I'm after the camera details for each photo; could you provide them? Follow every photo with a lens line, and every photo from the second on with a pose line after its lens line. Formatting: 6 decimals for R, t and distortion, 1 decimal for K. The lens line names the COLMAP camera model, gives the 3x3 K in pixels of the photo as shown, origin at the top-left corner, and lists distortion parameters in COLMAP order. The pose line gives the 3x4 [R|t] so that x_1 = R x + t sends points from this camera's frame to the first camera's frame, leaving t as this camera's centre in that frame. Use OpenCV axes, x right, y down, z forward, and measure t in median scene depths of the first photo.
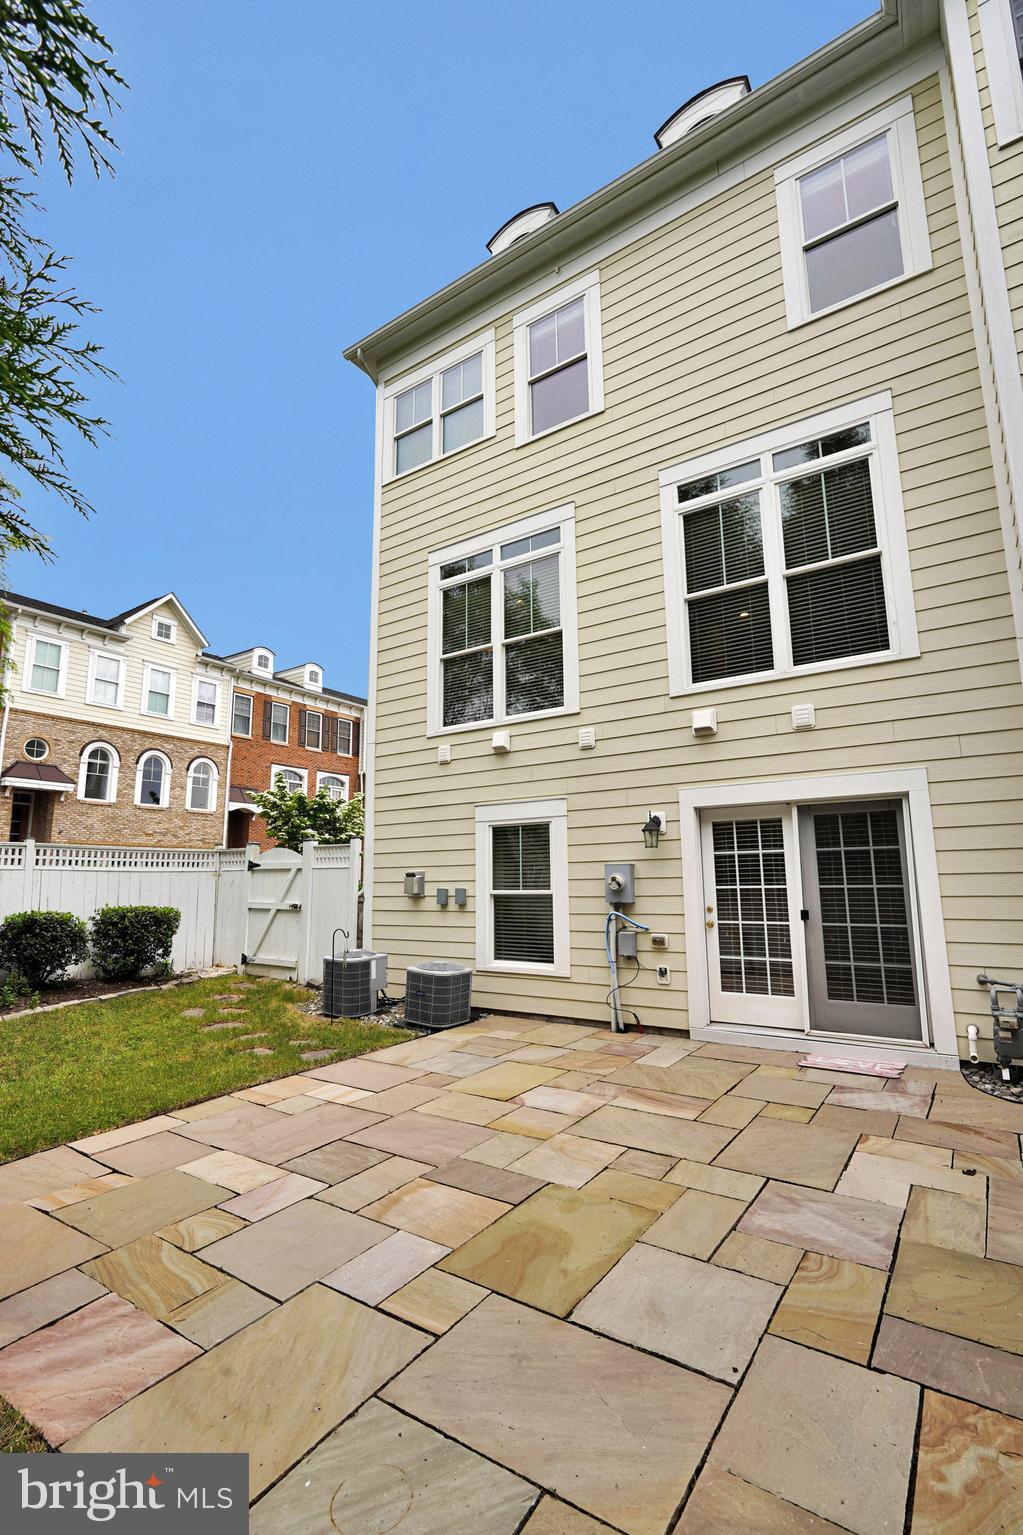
lens RADIAL K [[689.8, 0, 513.8], [0, 689.8, 767.1], [0, 0, 1]] dist [-0.001822, 0.003794]
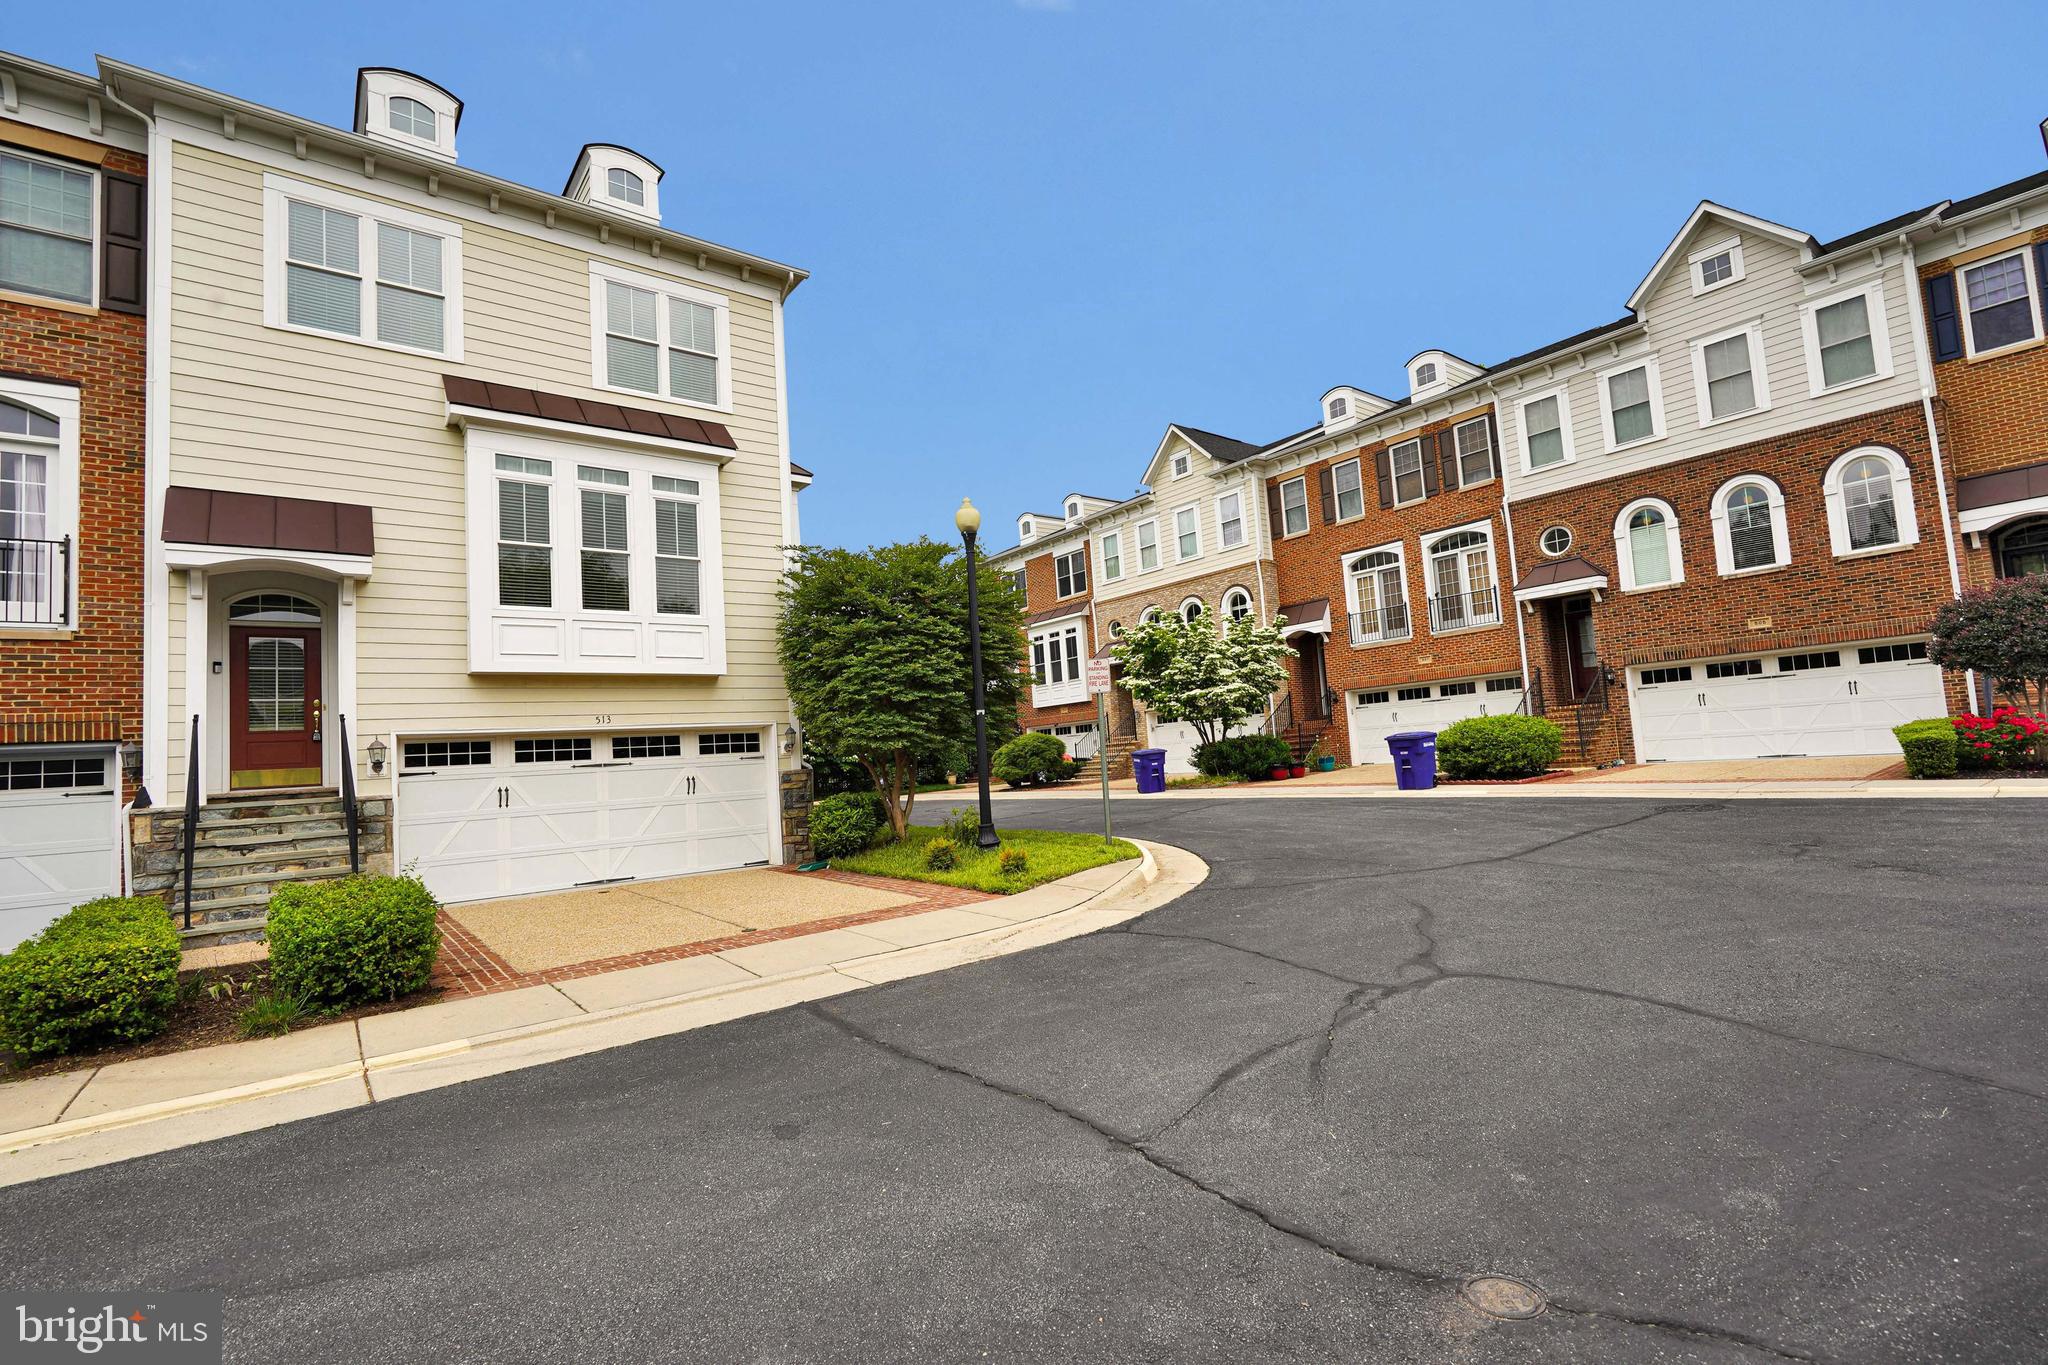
lens RADIAL K [[920.3, 0, 1027.7], [0, 920.3, 687.3], [0, 0, 1]] dist [-0.001822, 0.003794]
pose [[-0.294010, -0.045427, -0.954722, 2.725296], [0.226302, 0.967160, -0.115710, 0.702600], [0.928626, -0.250076, -0.274074, 4.113155]]
